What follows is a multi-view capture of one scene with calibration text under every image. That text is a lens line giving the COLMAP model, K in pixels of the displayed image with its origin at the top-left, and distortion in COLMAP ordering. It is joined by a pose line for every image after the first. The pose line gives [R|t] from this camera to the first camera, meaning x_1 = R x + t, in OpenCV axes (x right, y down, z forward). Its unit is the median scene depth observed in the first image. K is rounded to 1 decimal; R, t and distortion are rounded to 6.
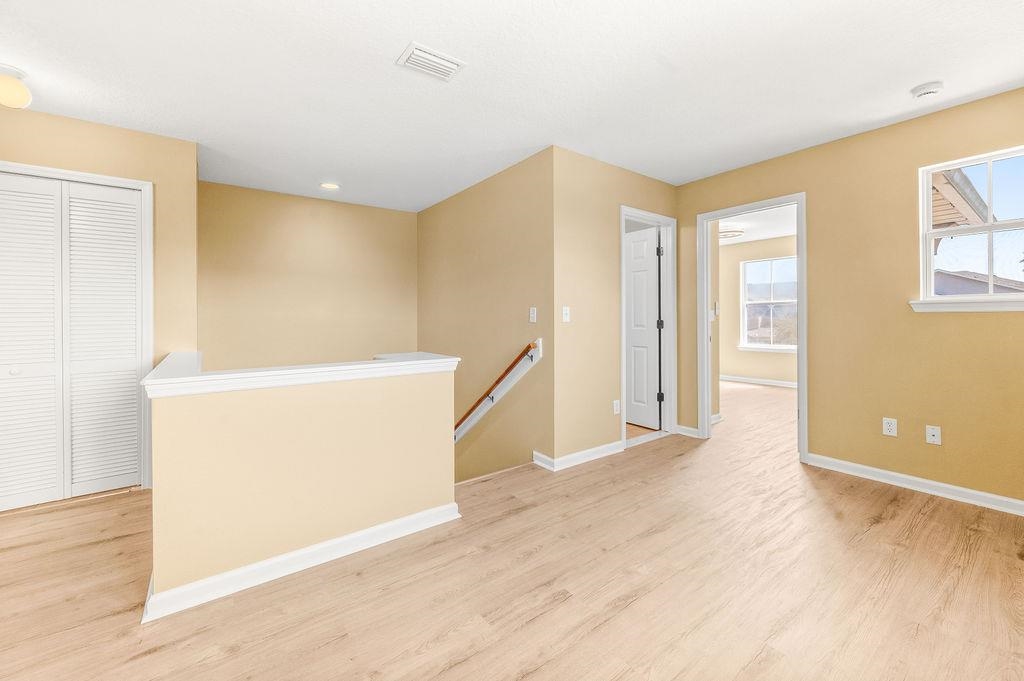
lens RADIAL K [[420.0, 0, 518.8], [0, 420.0, 315.5], [0, 0, 1]] dist [-0.000600, -0.000080]
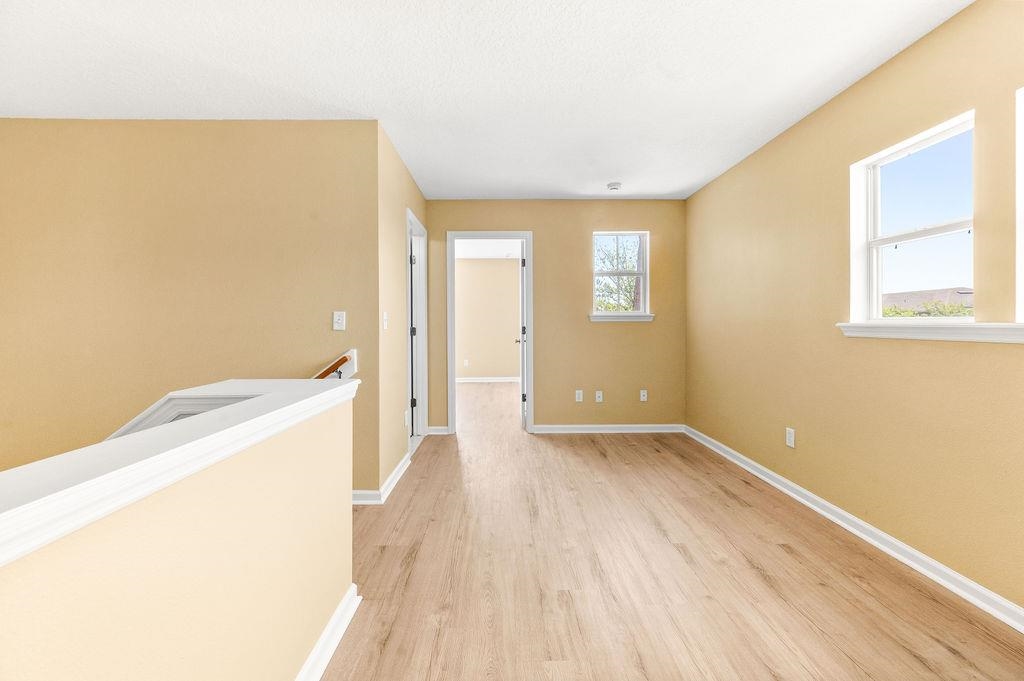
lens RADIAL K [[411.1, 0, 511.7], [0, 411.1, 326.4], [0, 0, 1]] dist [-0.000066, 0.000185]
pose [[0.580920, -0.000385, 0.813961, -0.452143], [-0.003425, 0.999990, 0.002917, 0.006571], [-0.813953, -0.004482, 0.580913, 0.305823]]
